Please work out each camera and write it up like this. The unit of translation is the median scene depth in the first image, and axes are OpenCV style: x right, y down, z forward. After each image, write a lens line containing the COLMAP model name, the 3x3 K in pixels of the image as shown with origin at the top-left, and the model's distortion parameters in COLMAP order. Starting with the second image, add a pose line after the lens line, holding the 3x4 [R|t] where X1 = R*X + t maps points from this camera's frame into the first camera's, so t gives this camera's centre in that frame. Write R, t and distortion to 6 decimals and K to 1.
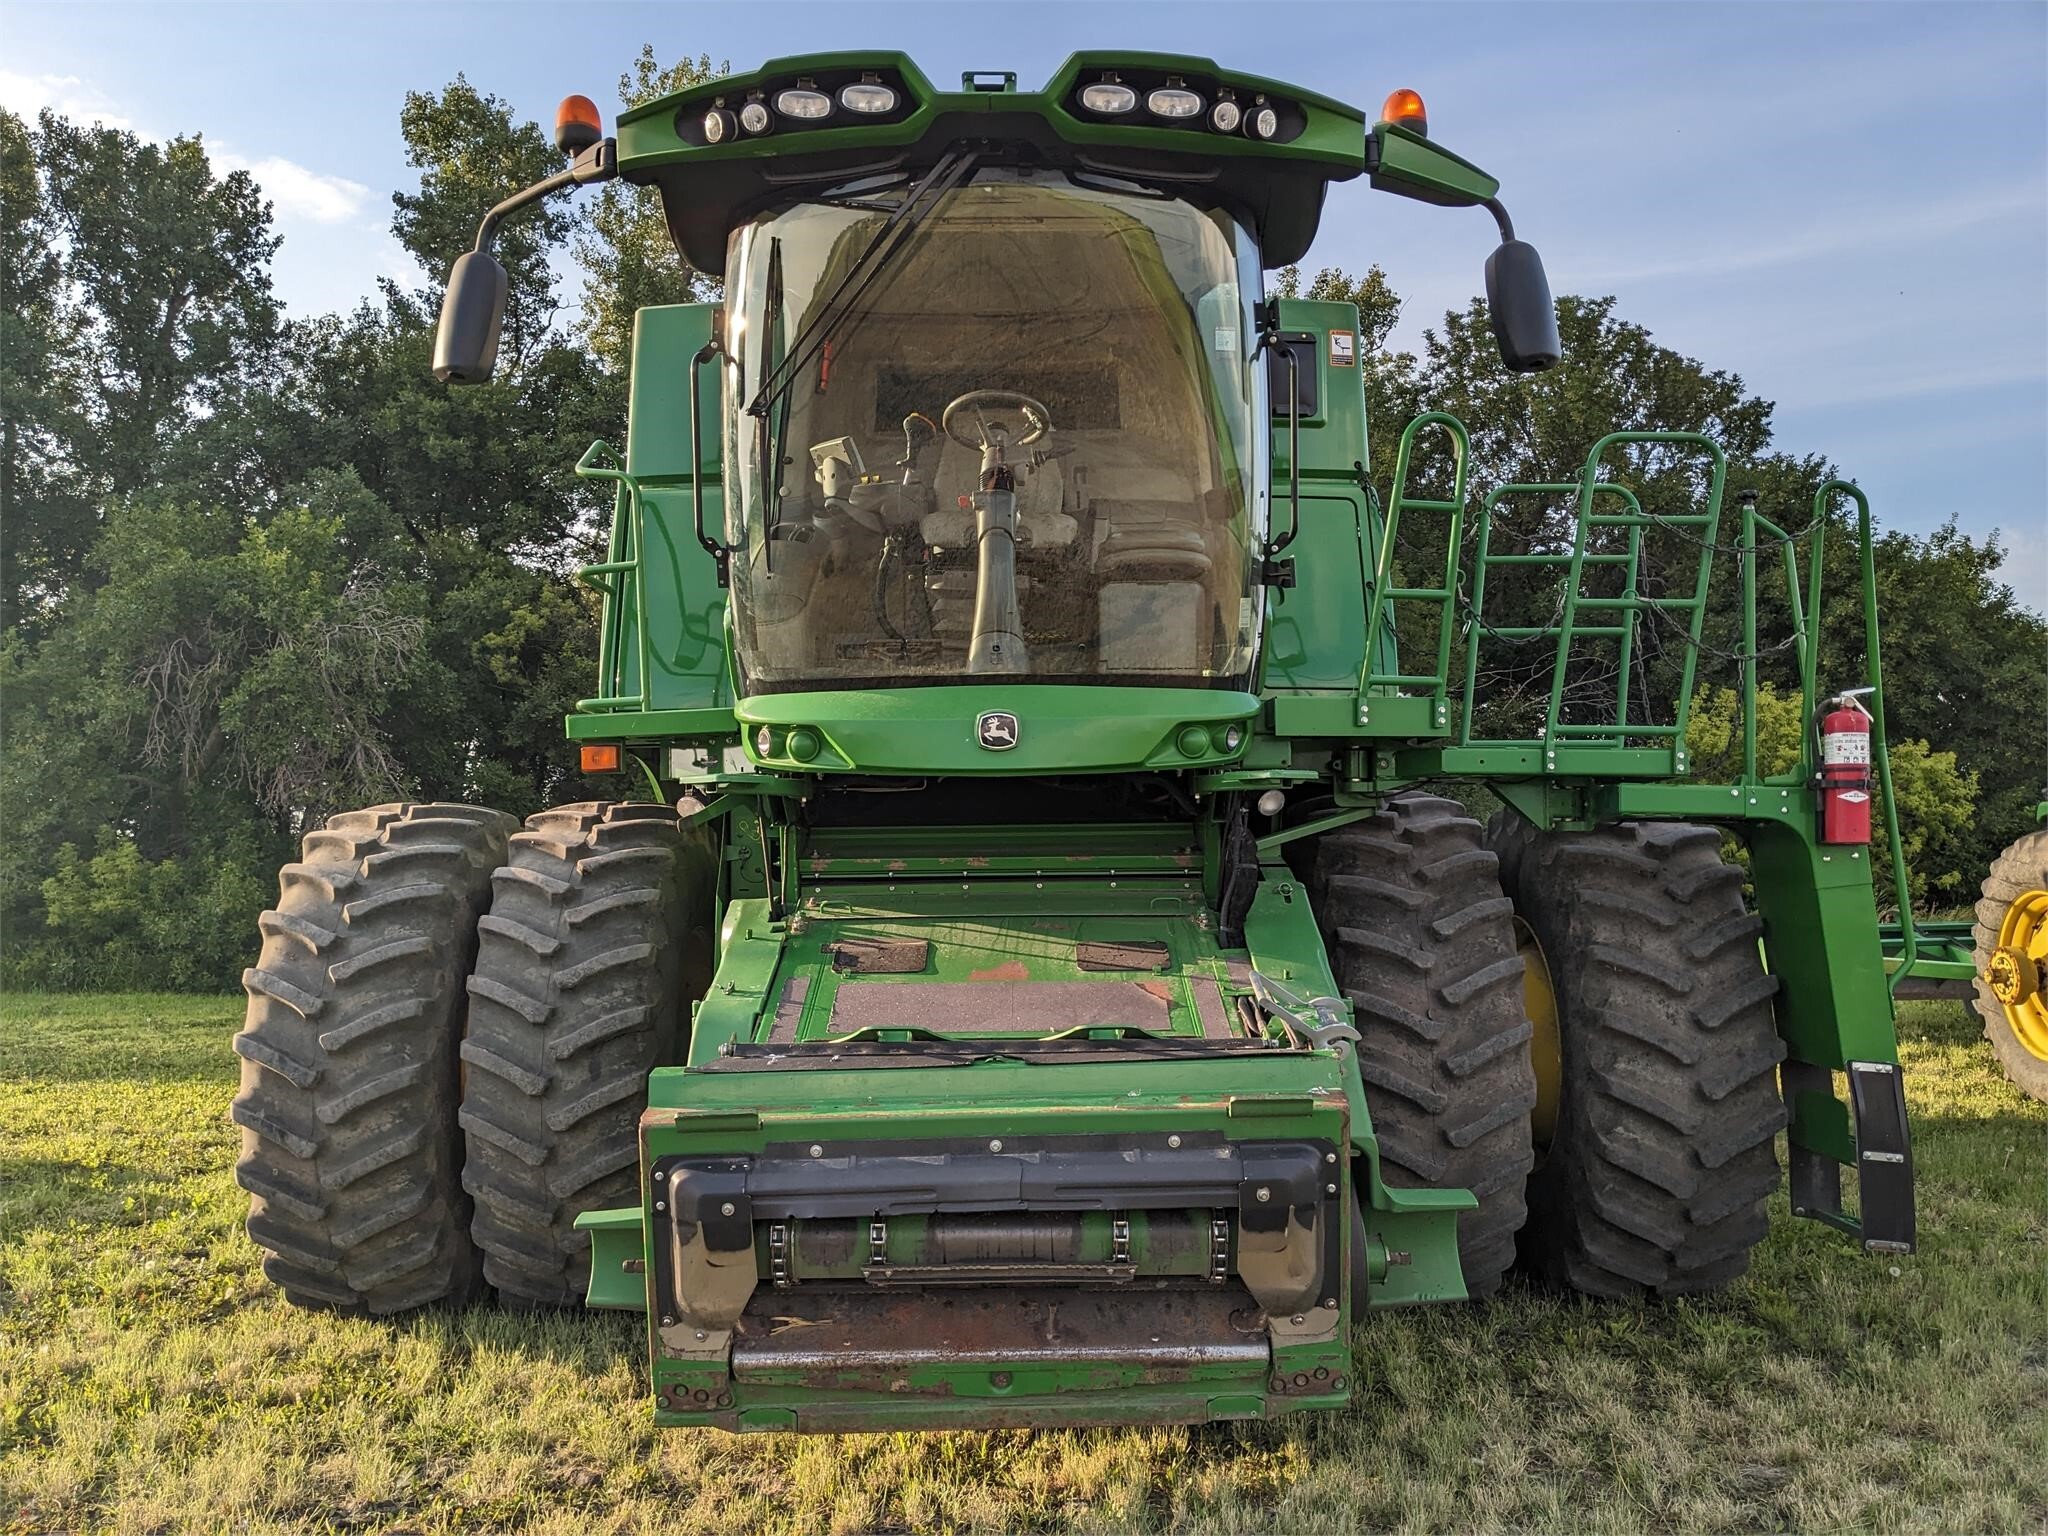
lens RADIAL K [[1614.2, 0, 1023.7], [0, 1614.2, 778.7], [0, 0, 1]] dist [0.063444, -0.098178]
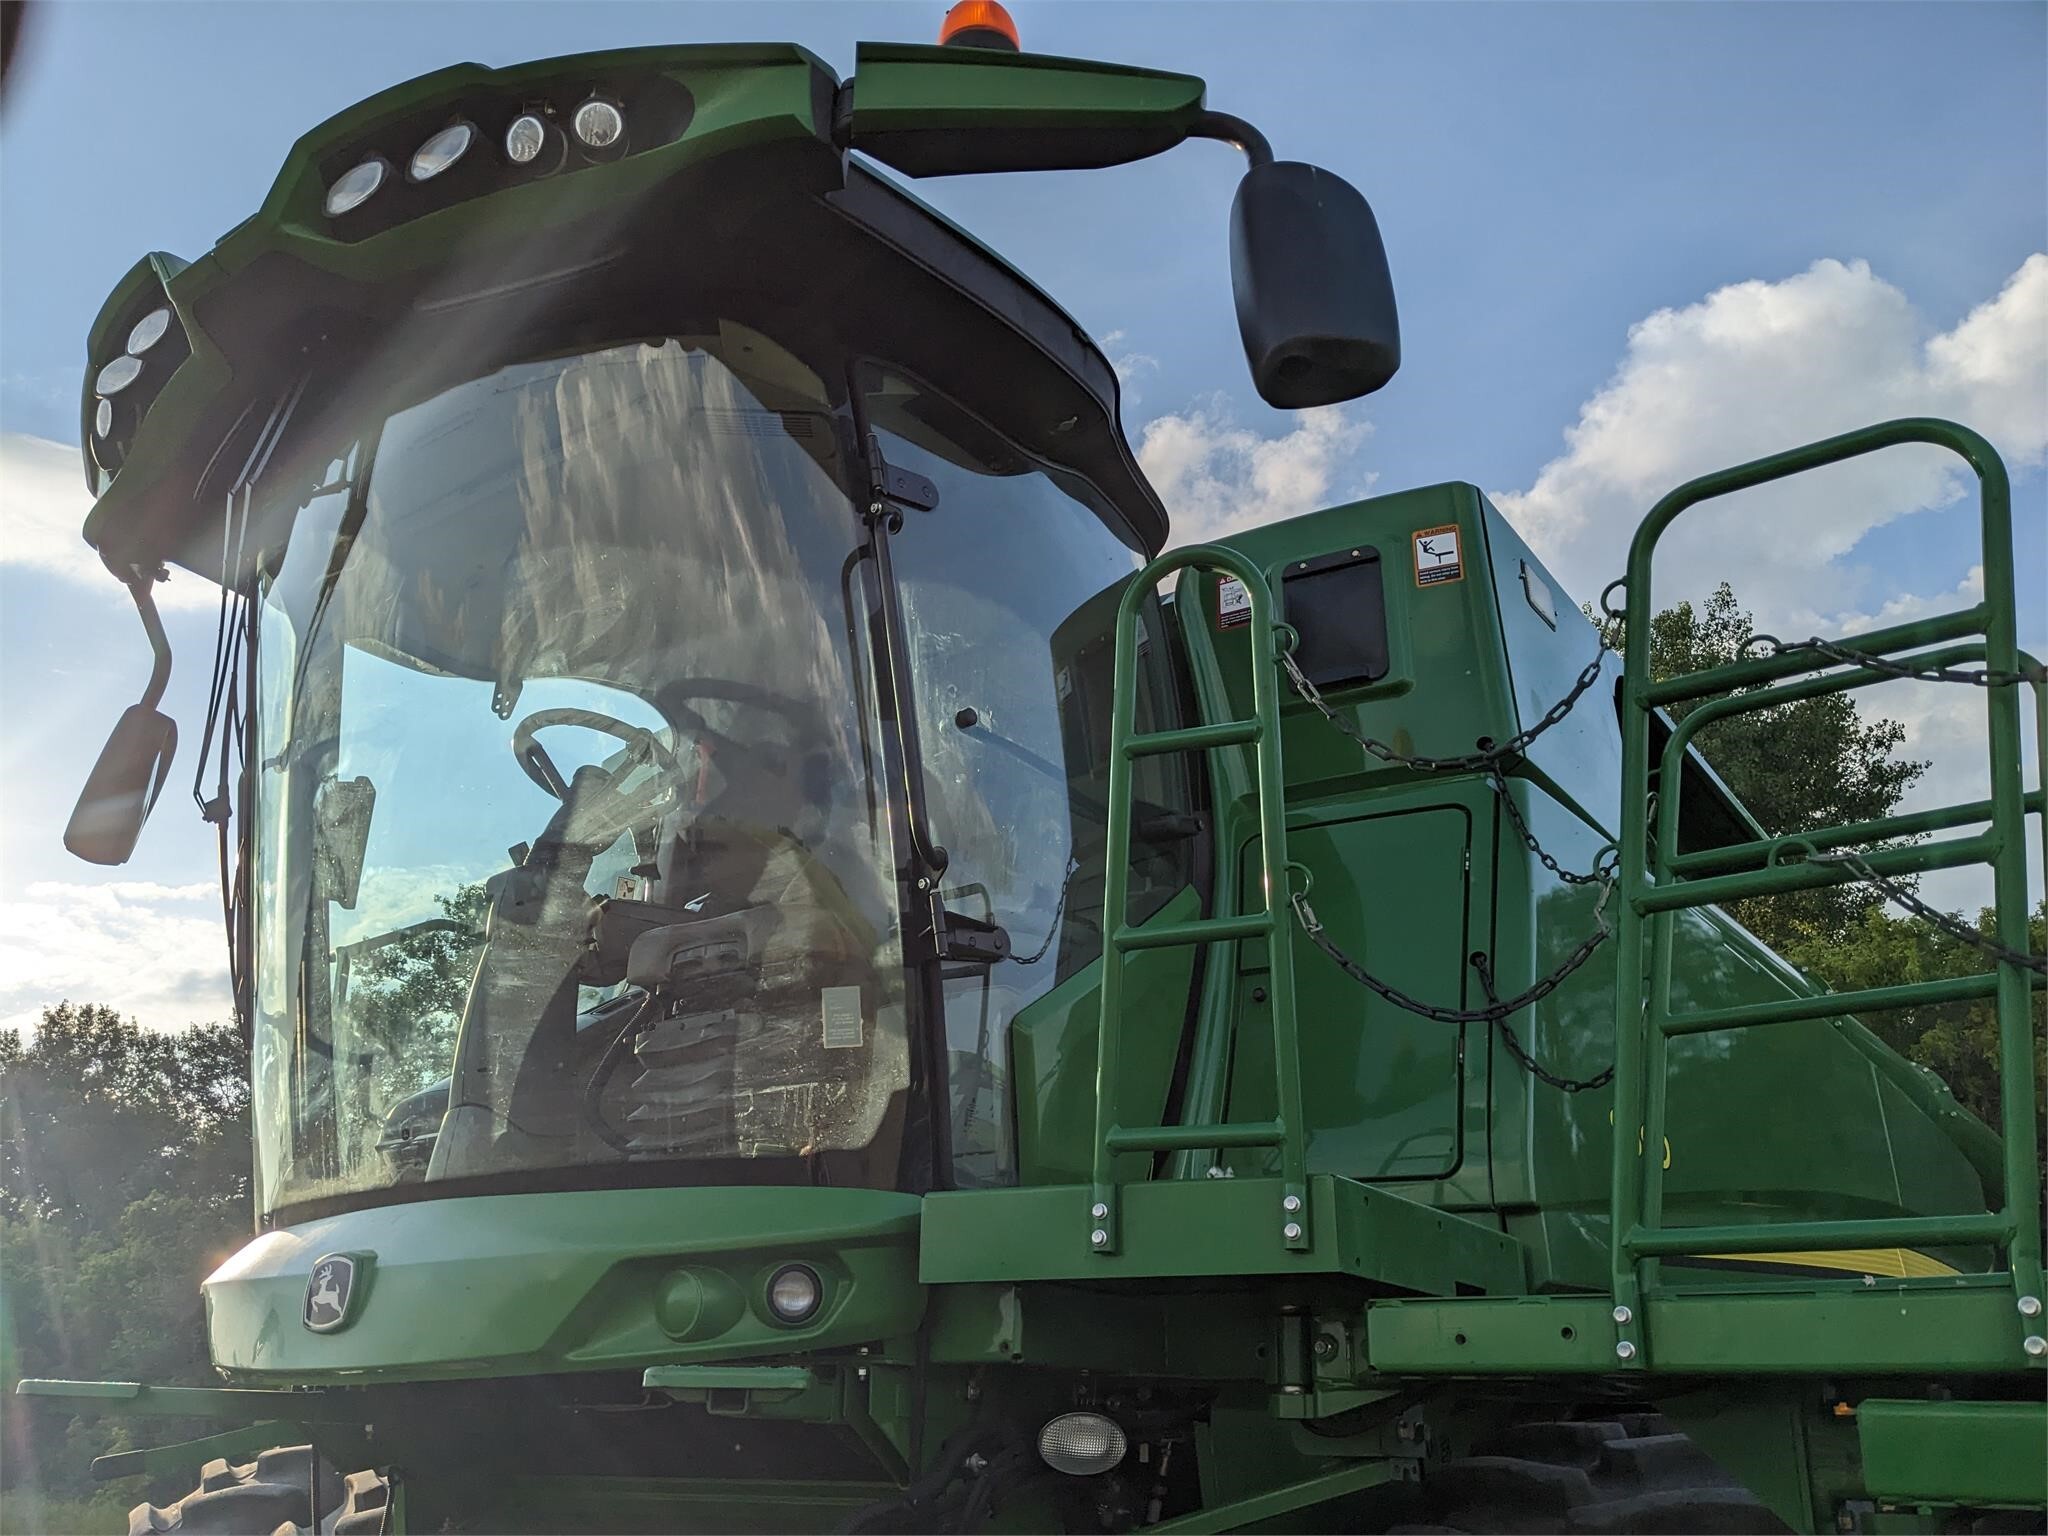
lens RADIAL K [[1614.2, 0, 1020.5], [0, 1614.2, 779.8], [0, 0, 1]] dist [0.063444, -0.098178]
pose [[0.805737, -0.208657, -0.554301, 0.455405], [0.002615, 0.937132, -0.348964, -0.000403], [0.592267, 0.279724, 0.755628, 0.633630]]
